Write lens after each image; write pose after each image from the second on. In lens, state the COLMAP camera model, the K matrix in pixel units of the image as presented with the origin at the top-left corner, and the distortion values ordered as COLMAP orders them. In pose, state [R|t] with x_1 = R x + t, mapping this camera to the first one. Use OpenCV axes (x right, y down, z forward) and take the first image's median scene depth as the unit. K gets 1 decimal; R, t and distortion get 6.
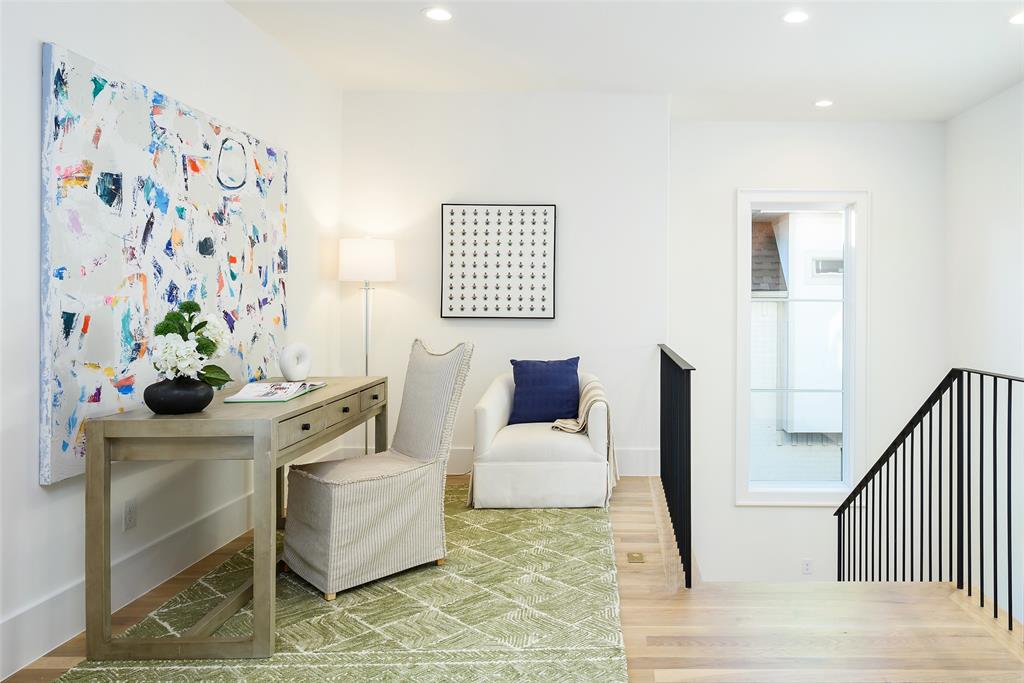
lens RADIAL K [[686.0, 0, 511.2], [0, 686.0, 308.3], [0, 0, 1]] dist [0.003704, -0.002190]
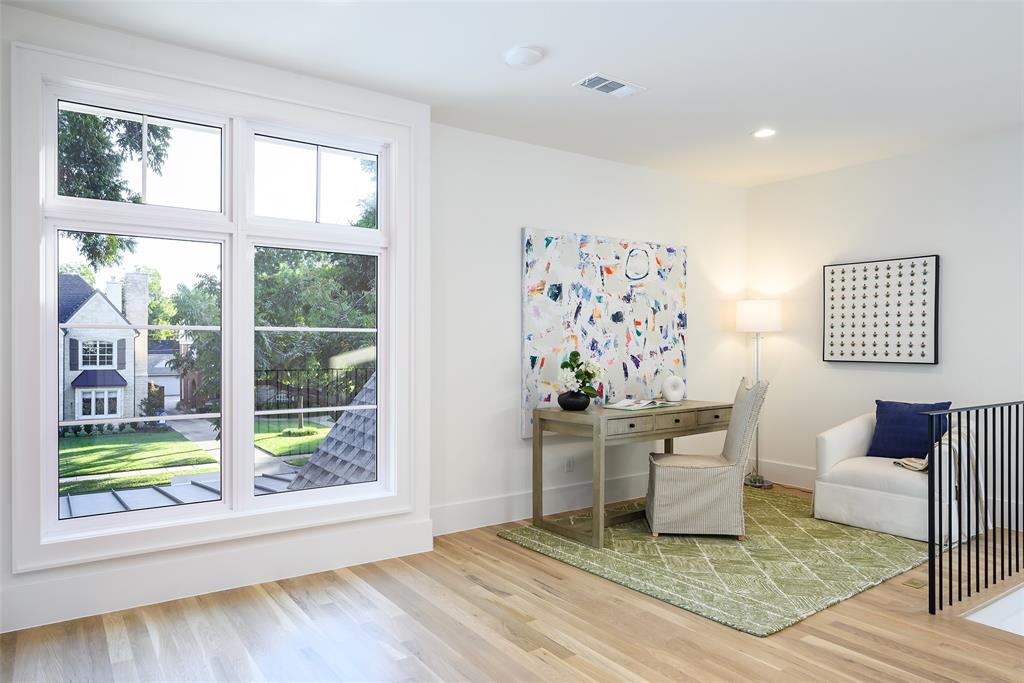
lens RADIAL K [[686.0, 0, 513.8], [0, 686.0, 342.3], [0, 0, 1]] dist [0.003704, -0.002190]
pose [[0.575929, -0.001942, -0.817498, 0.764948], [0.001899, 0.999998, -0.001037, -0.025722], [0.817498, -0.000956, 0.575931, -0.173740]]
